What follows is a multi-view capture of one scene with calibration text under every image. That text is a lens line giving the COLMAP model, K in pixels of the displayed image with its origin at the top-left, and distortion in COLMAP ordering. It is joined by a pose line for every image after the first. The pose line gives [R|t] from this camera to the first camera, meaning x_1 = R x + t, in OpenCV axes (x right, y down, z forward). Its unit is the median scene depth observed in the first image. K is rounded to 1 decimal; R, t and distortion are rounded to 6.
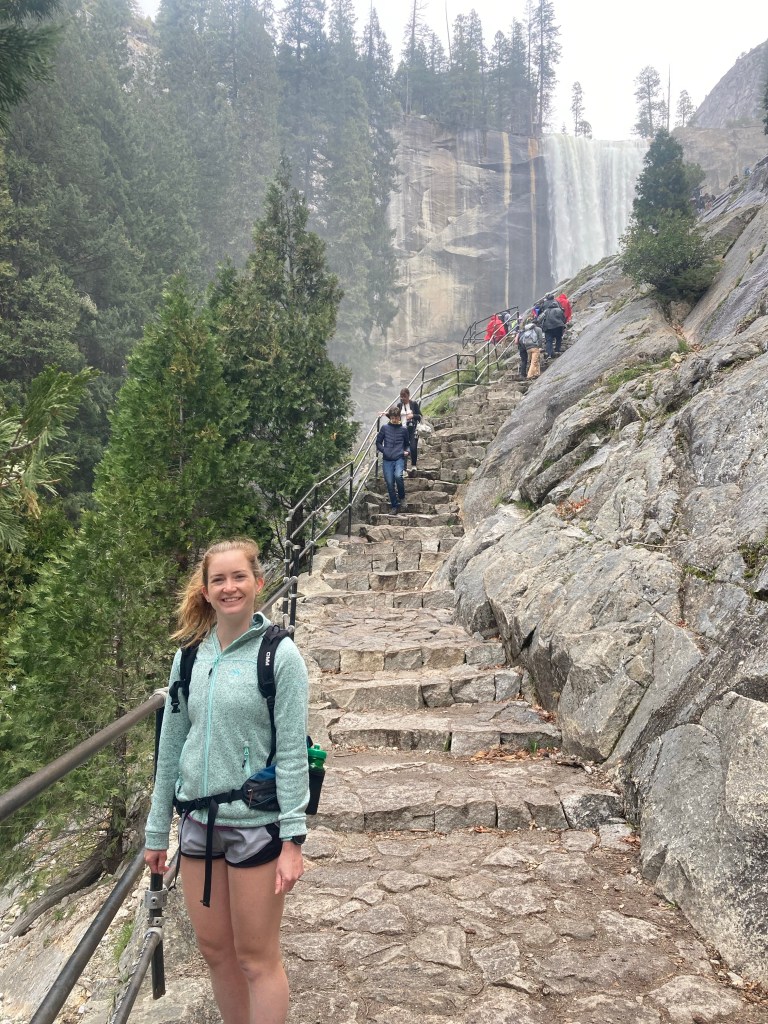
lens RADIAL K [[834.1, 0, 384.6], [0, 834.1, 512.1], [0, 0, 1]] dist [0.003811, 0.017064]
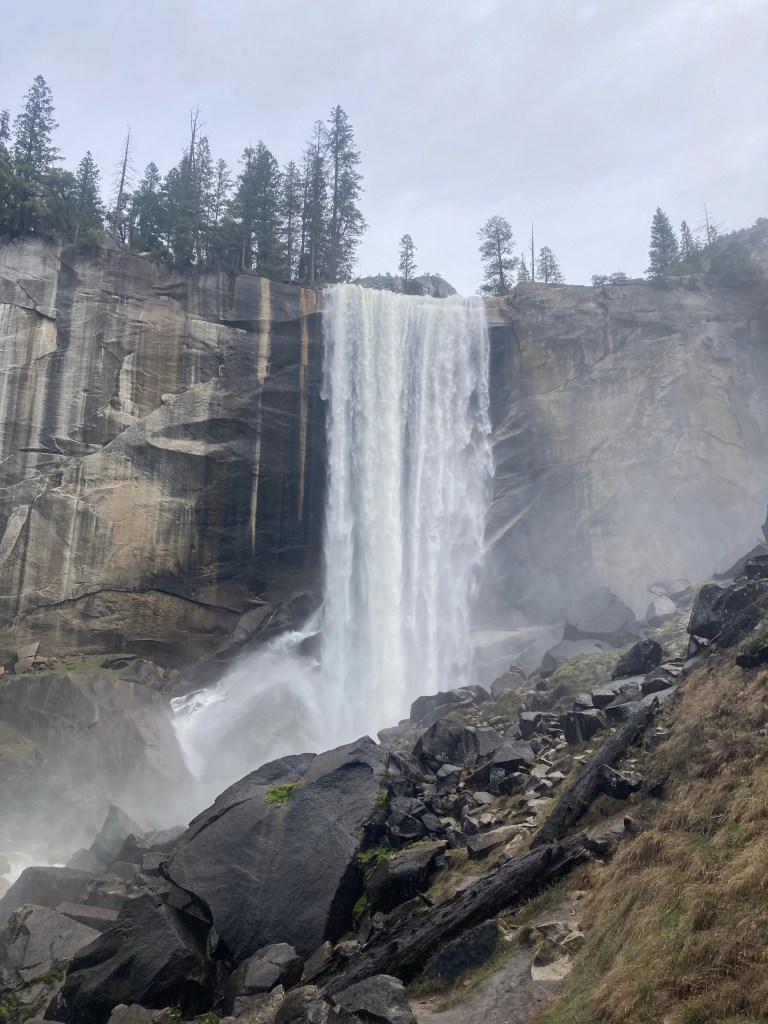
lens RADIAL K [[834.1, 0, 383.6], [0, 834.1, 512.1], [0, 0, 1]] dist [0.003811, 0.017064]
pose [[0.998946, 0.015054, 0.043371, 0.217114], [-0.004968, 0.974607, -0.223865, -0.123921], [-0.045640, 0.223414, 0.973655, 0.391889]]
